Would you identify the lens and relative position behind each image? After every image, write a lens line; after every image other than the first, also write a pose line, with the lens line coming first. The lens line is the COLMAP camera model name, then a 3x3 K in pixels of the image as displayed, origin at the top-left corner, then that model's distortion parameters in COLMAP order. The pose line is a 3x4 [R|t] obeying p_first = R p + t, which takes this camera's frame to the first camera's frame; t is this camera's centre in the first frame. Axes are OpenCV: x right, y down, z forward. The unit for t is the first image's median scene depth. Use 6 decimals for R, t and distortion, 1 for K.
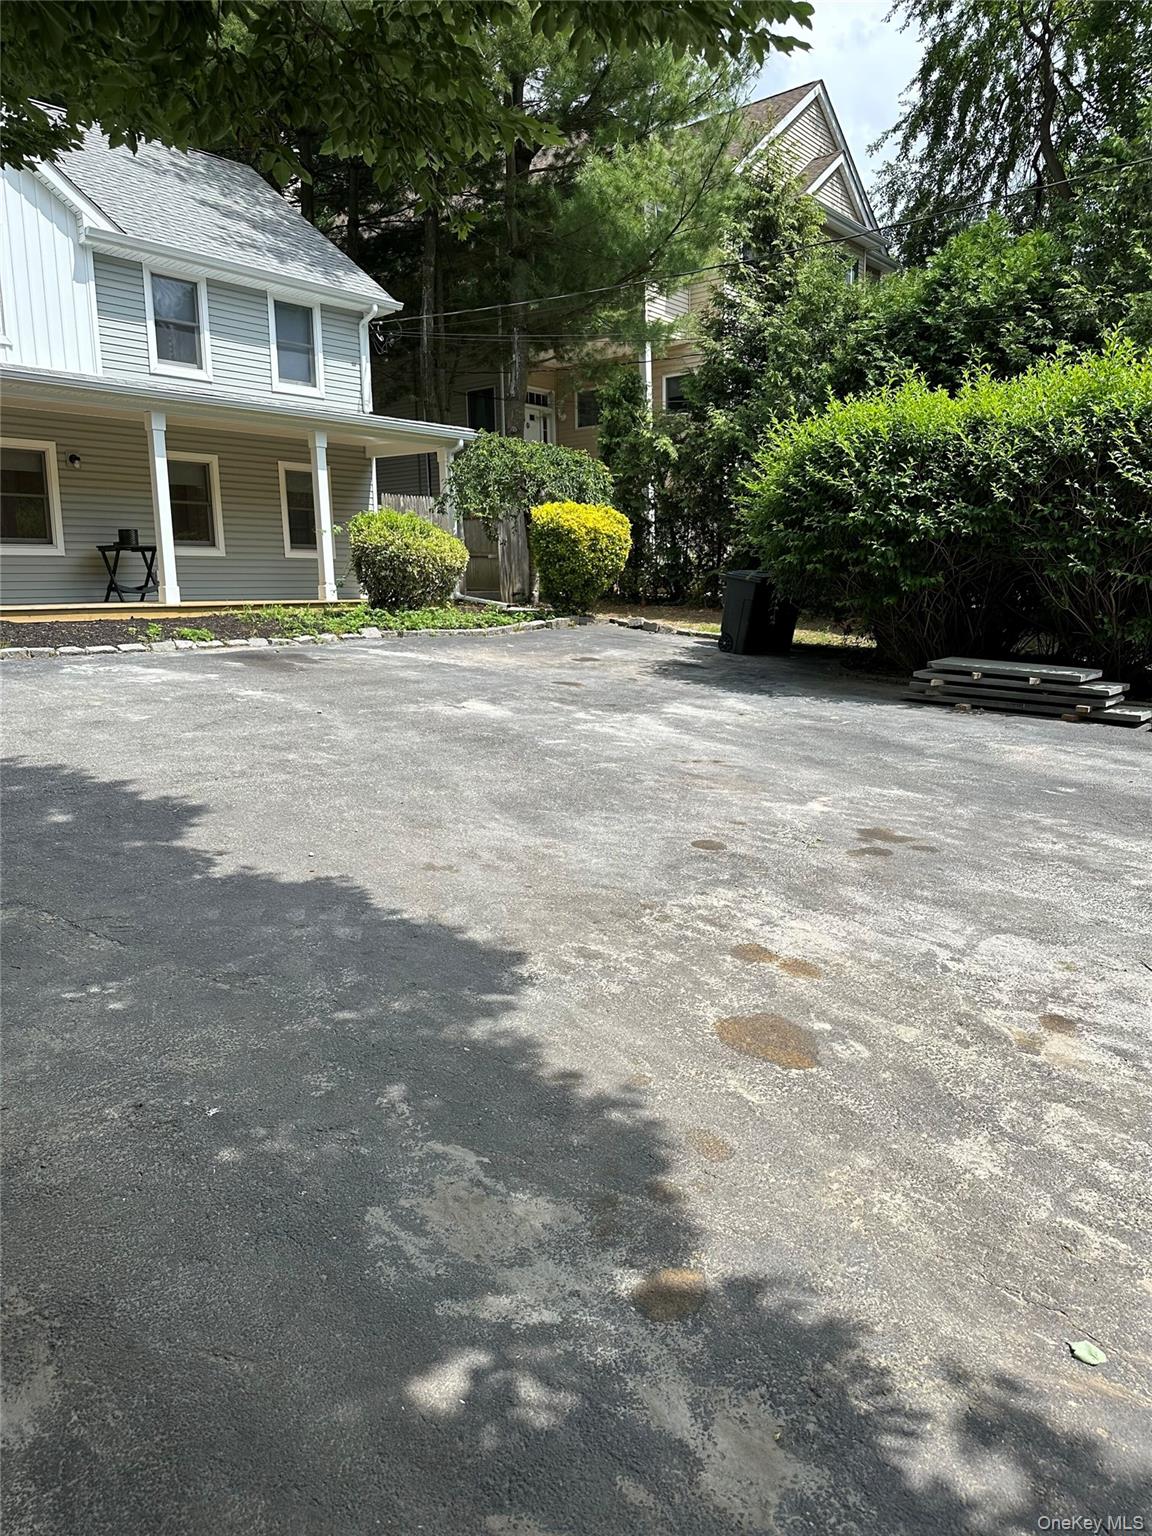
lens RADIAL K [[1077.5, 0, 594.0], [0, 1077.5, 773.3], [0, 0, 1]] dist [0.138401, -0.191649]
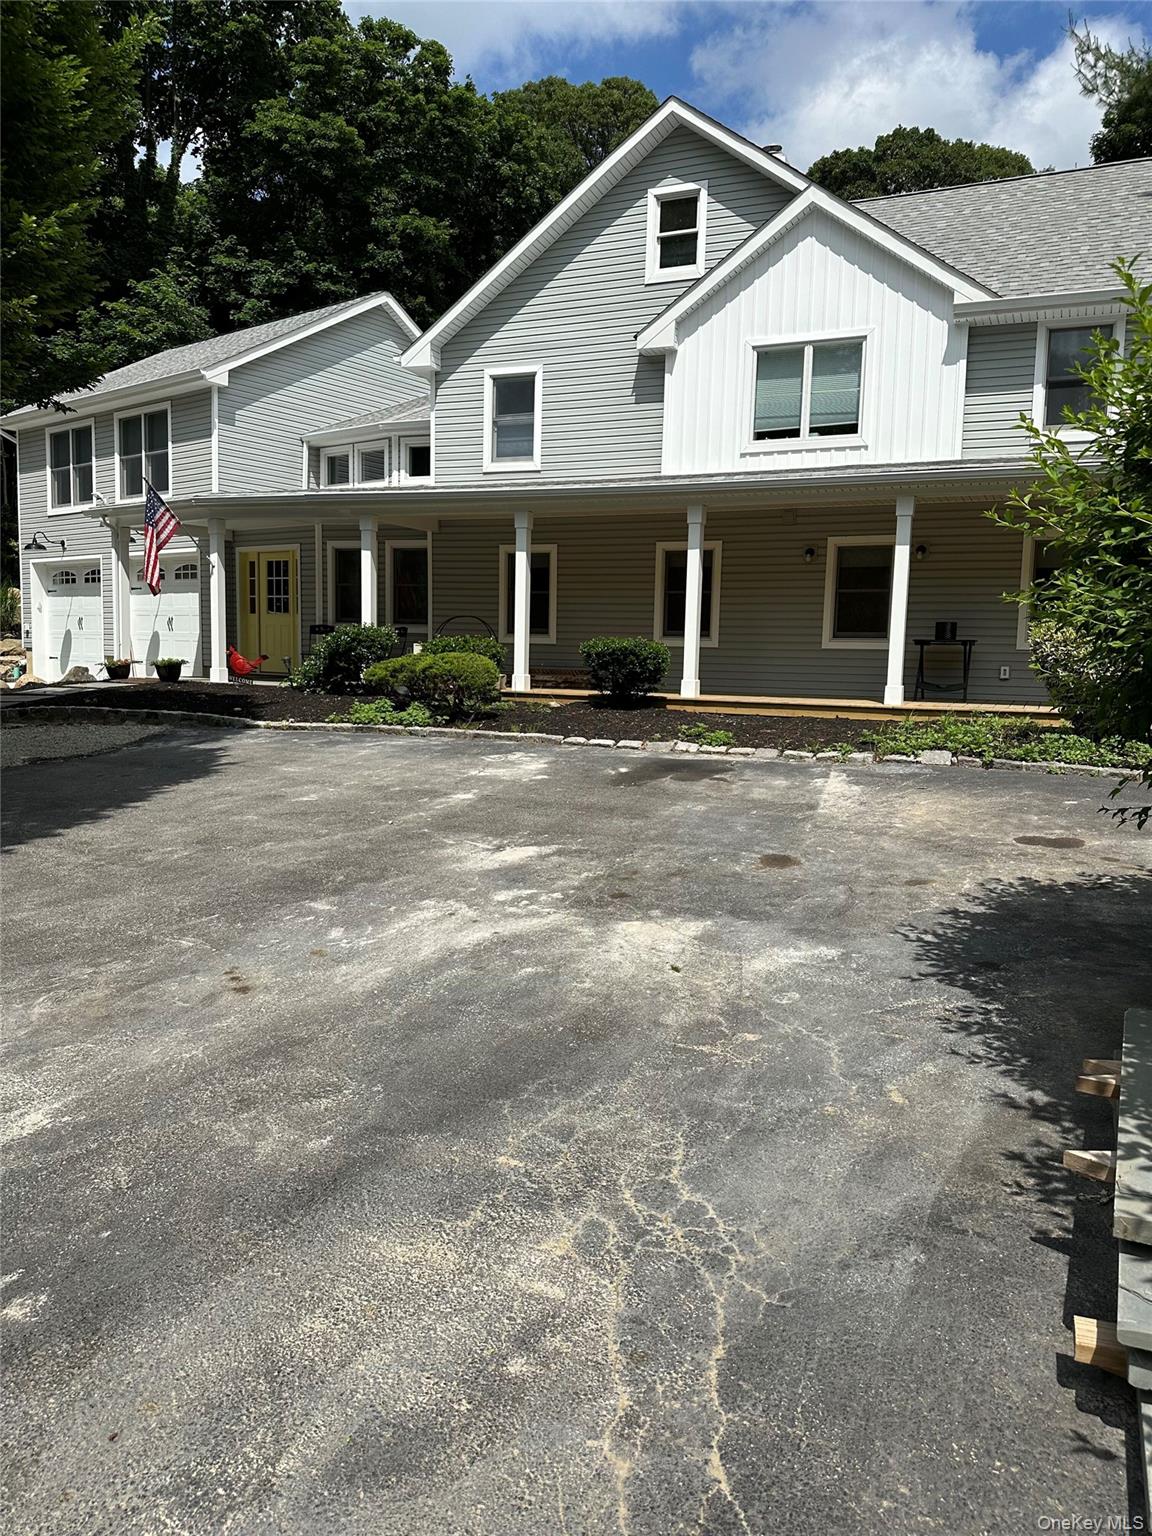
lens RADIAL K [[1077.5, 0, 594.0], [0, 1077.5, 773.3], [0, 0, 1]] dist [0.138401, -0.191649]
pose [[0.288454, 0.115845, -0.950460, 0.438071], [-0.199858, 0.978074, 0.058556, -0.107216], [0.936403, 0.173066, 0.305282, 0.547872]]
